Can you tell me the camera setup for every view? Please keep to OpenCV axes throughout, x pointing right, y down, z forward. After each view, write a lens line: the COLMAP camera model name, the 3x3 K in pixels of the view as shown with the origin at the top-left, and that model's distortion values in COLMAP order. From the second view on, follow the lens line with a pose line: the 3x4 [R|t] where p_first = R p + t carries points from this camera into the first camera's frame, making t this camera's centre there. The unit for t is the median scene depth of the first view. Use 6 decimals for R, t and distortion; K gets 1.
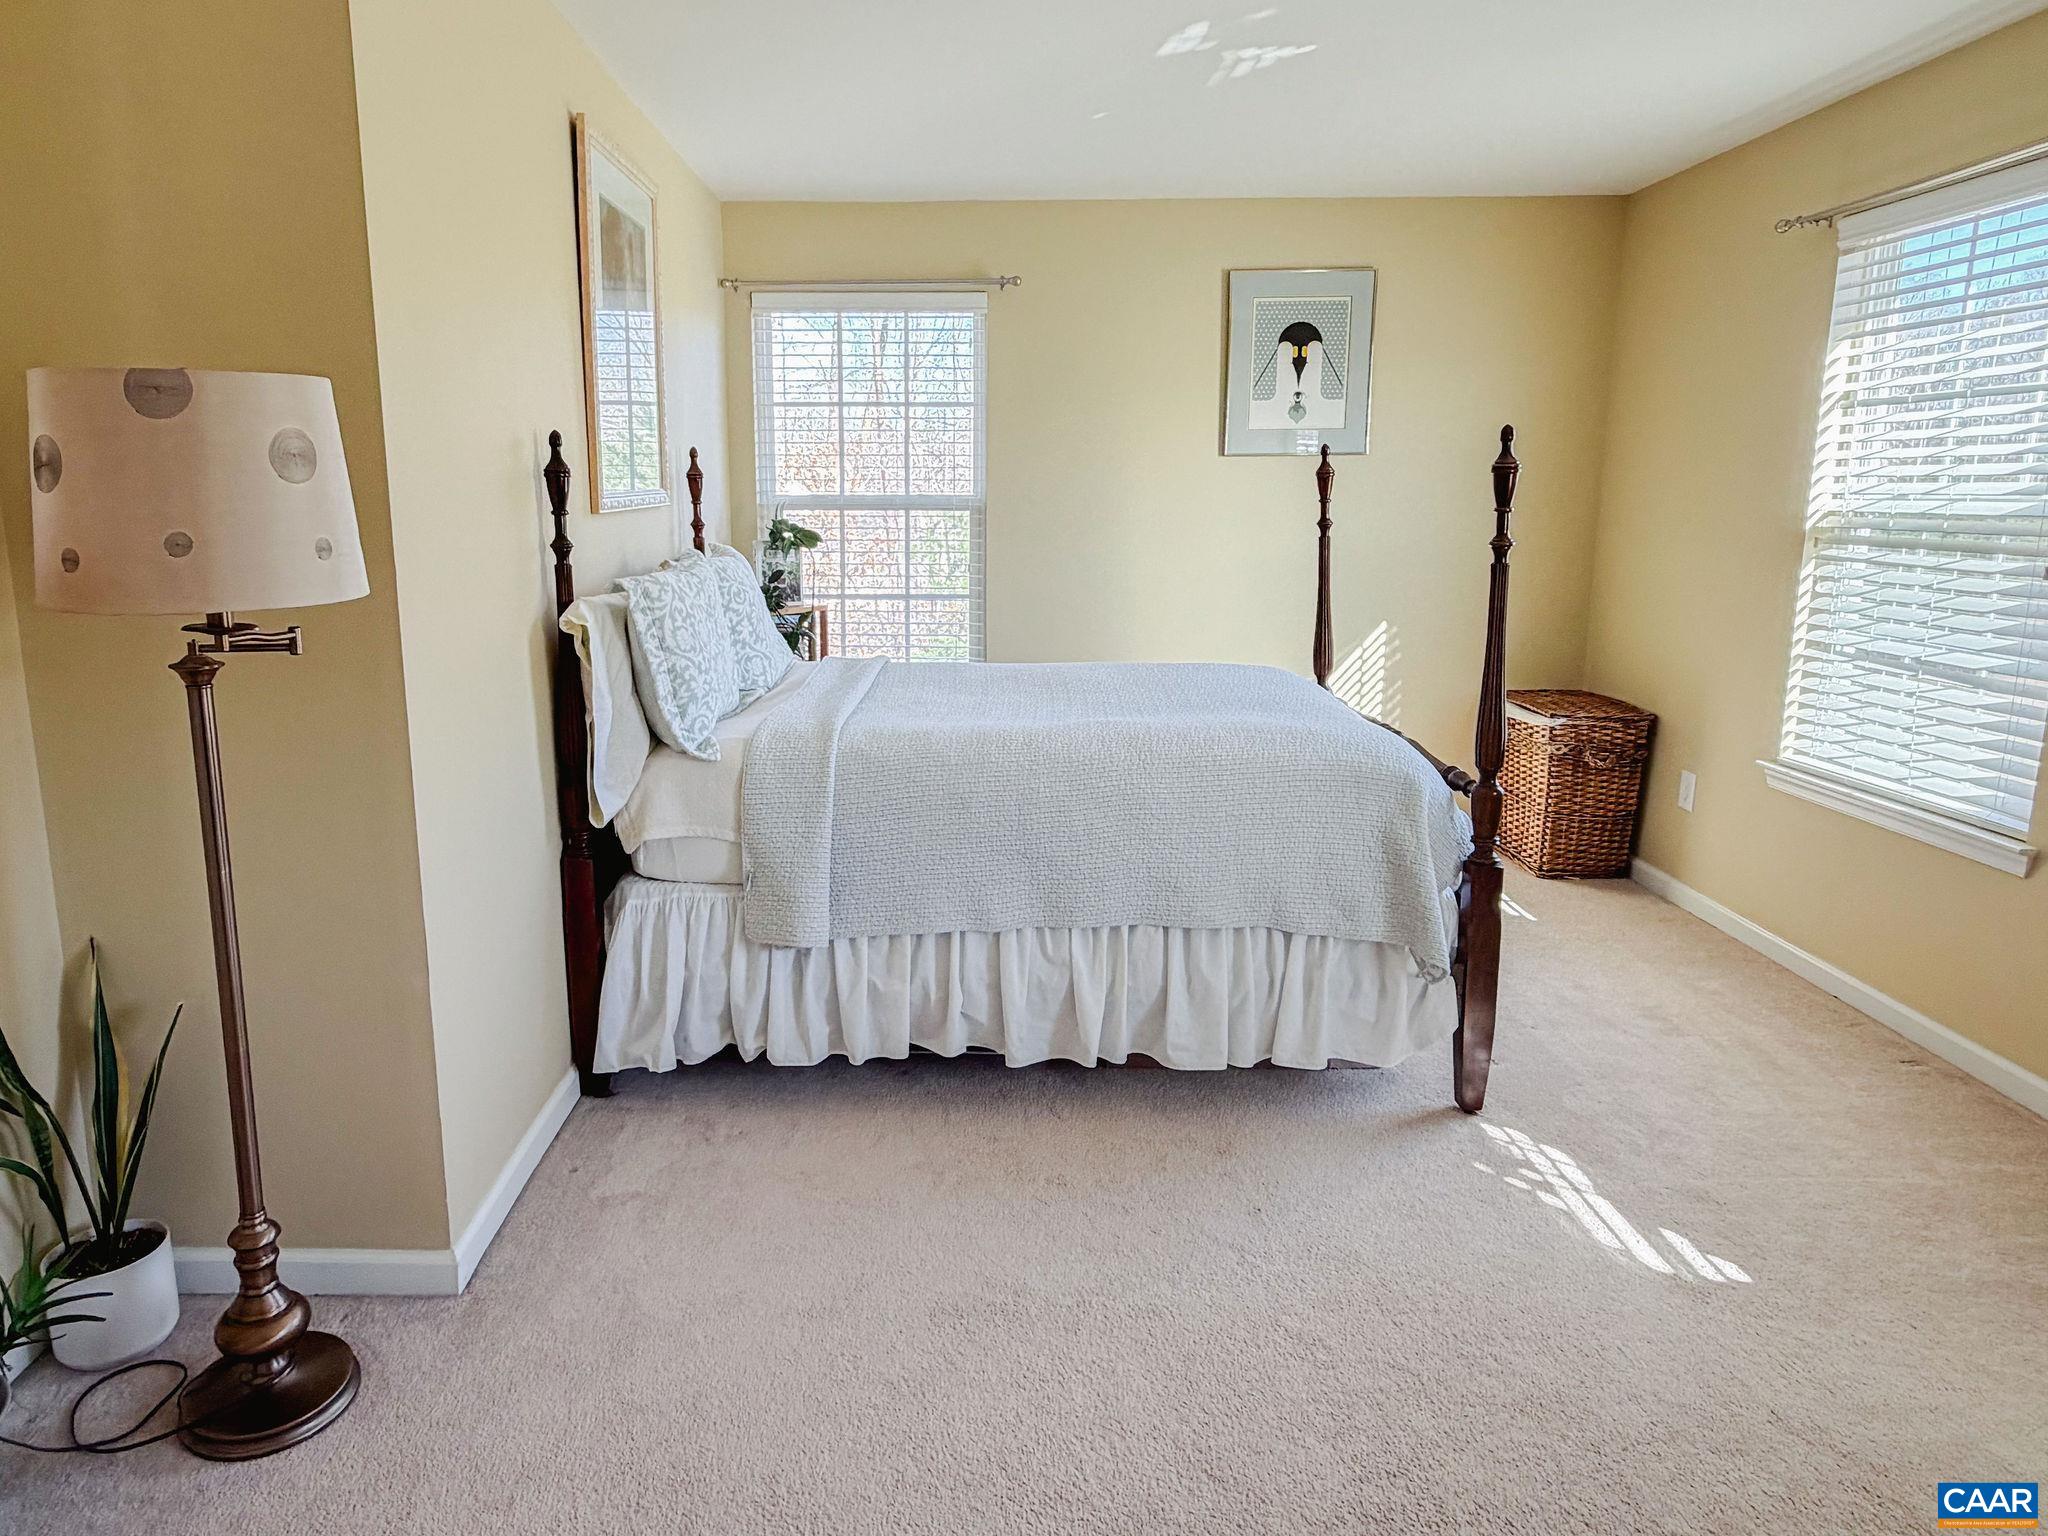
lens RADIAL K [[1338.1, 0, 1022.7], [0, 1338.1, 753.1], [0, 0, 1]] dist [0.001661, 0.008326]
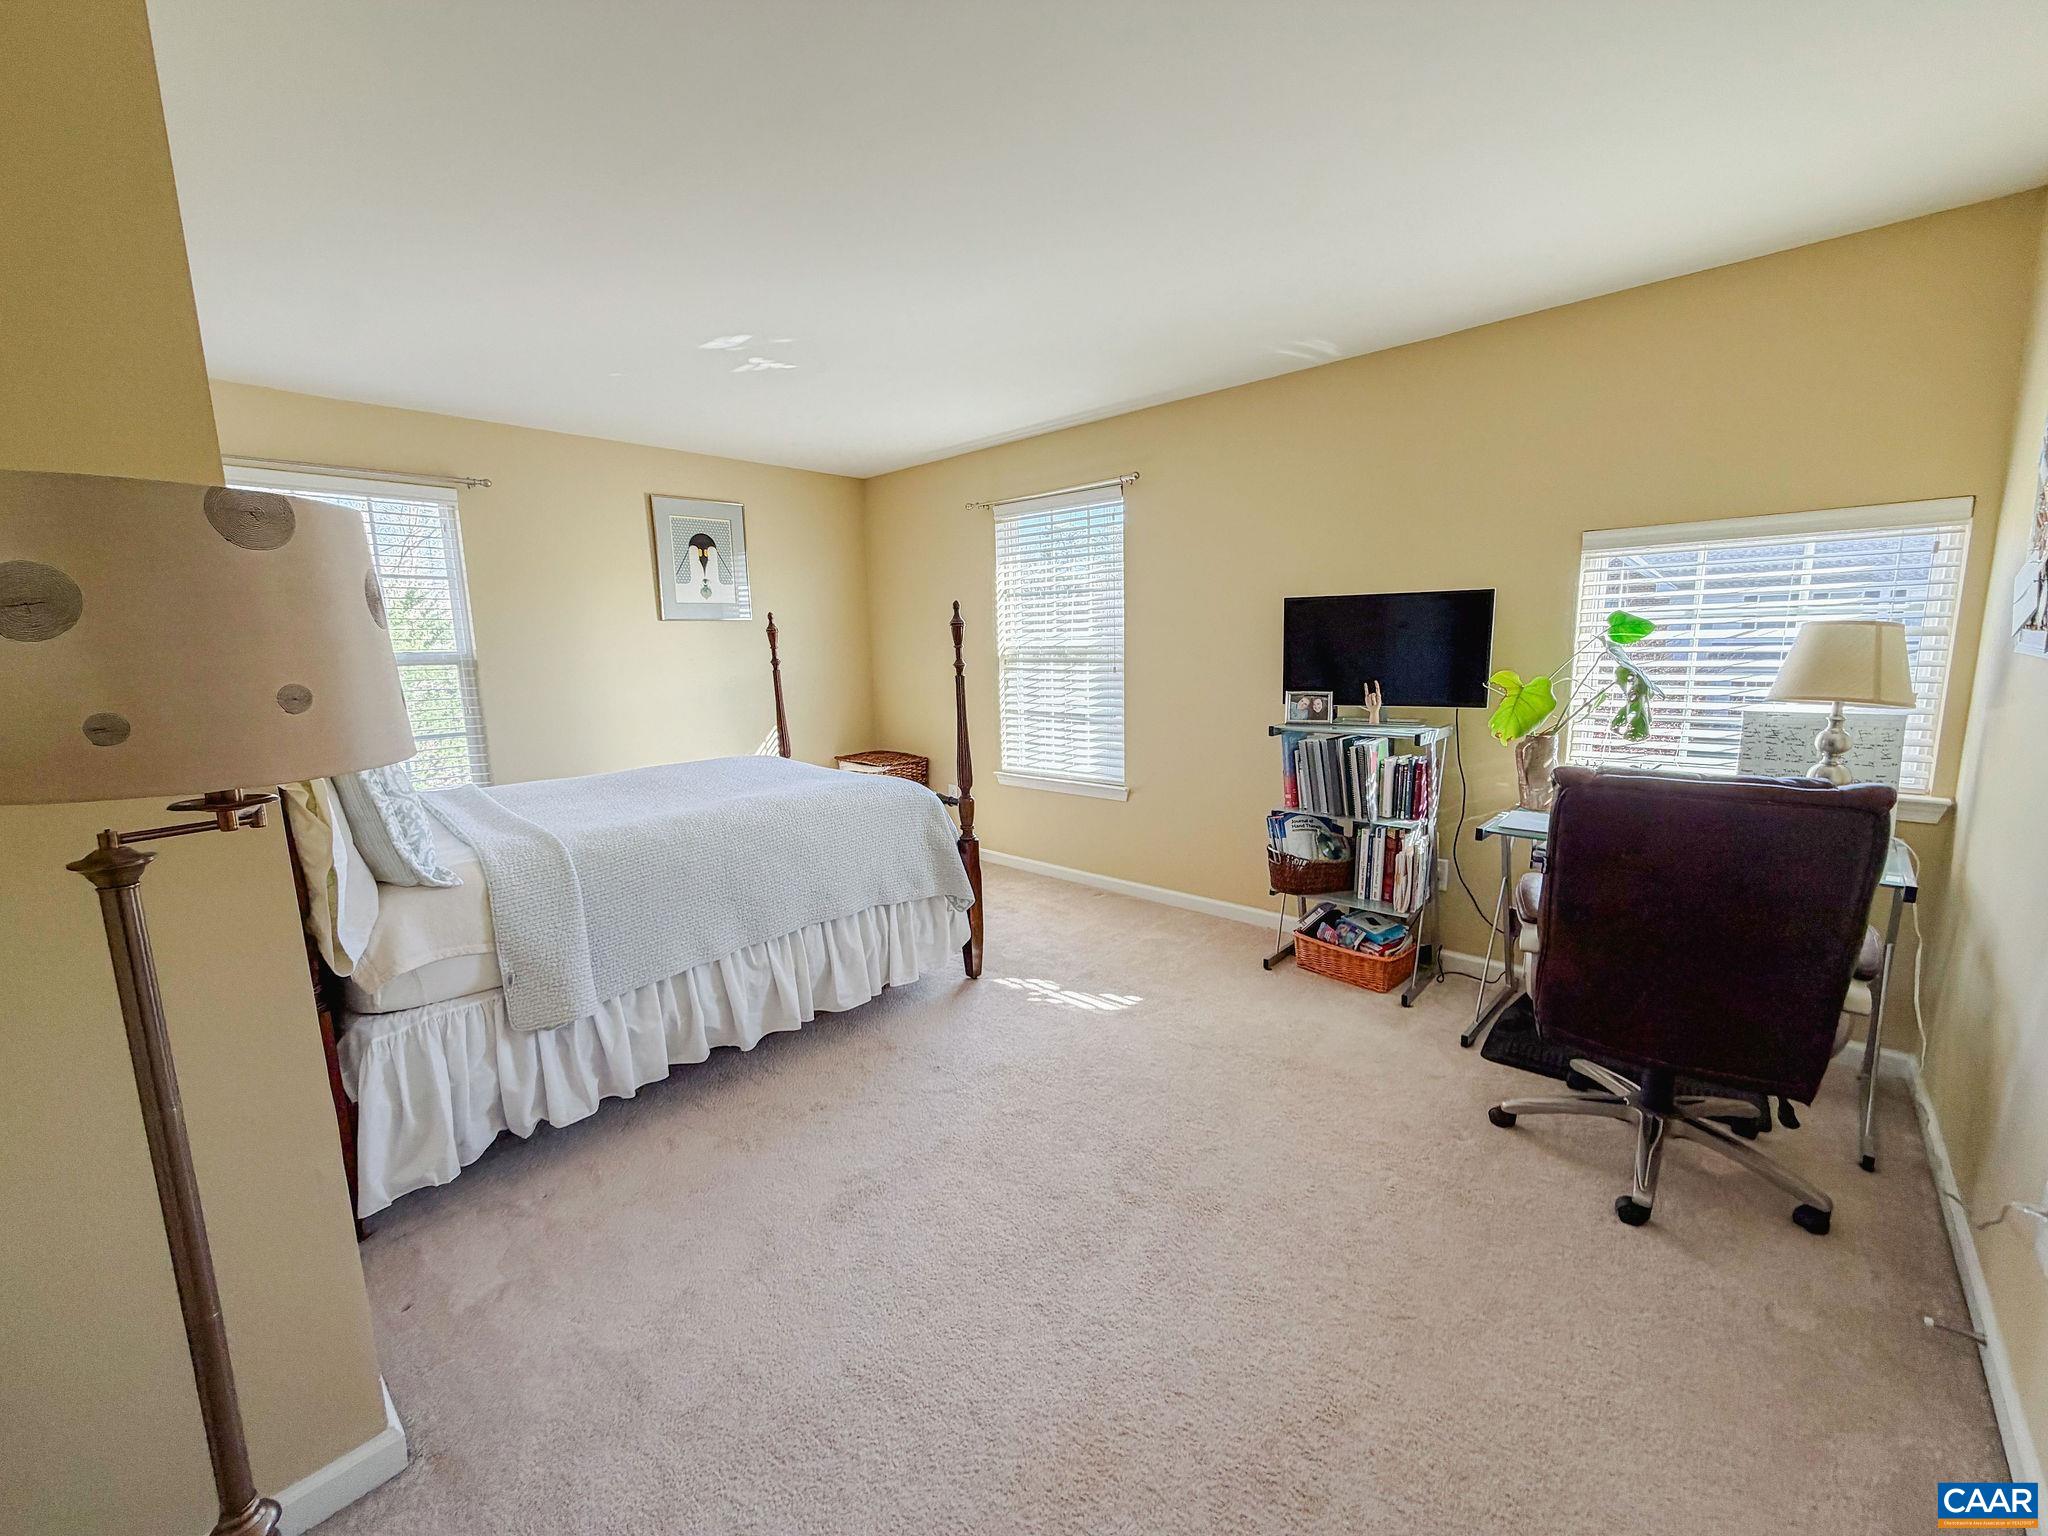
lens RADIAL K [[827.2, 0, 1027.0], [0, 827.2, 779.4], [0, 0, 1]] dist [0.000150, -0.000007]
pose [[0.651556, -0.140531, 0.745471, -0.415437], [0.169450, 0.984823, 0.037550, -0.026399], [-0.739434, 0.101854, 0.665480, 0.179451]]
